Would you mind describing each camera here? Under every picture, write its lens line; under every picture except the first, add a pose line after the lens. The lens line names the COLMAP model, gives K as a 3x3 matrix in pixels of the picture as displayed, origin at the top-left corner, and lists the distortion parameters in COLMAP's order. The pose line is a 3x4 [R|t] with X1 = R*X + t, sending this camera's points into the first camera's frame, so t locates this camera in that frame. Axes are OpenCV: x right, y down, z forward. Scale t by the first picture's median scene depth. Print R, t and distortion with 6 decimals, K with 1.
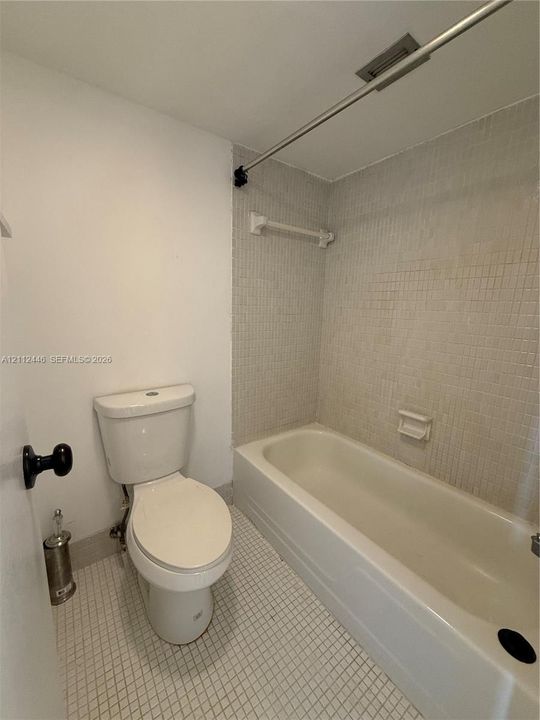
lens RADIAL K [[287.6, 0, 270.0], [0, 287.6, 360.0], [0, 0, 1]] dist [-0.000844, -0.000463]
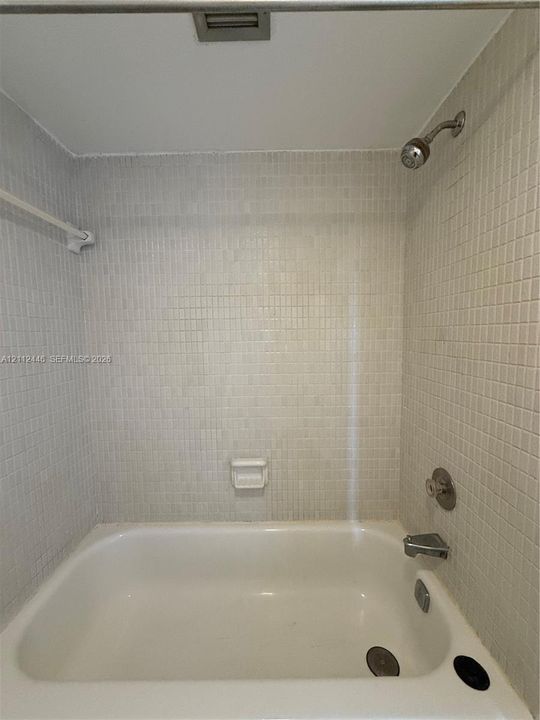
lens RADIAL K [[287.6, 0, 270.0], [0, 287.6, 360.0], [0, 0, 1]] dist [-0.000844, -0.000463]
pose [[0.592383, -0.100594, 0.799352, -0.110659], [0.183485, 0.982946, -0.012279, -0.080036], [-0.784484, 0.153943, 0.600738, 0.374074]]
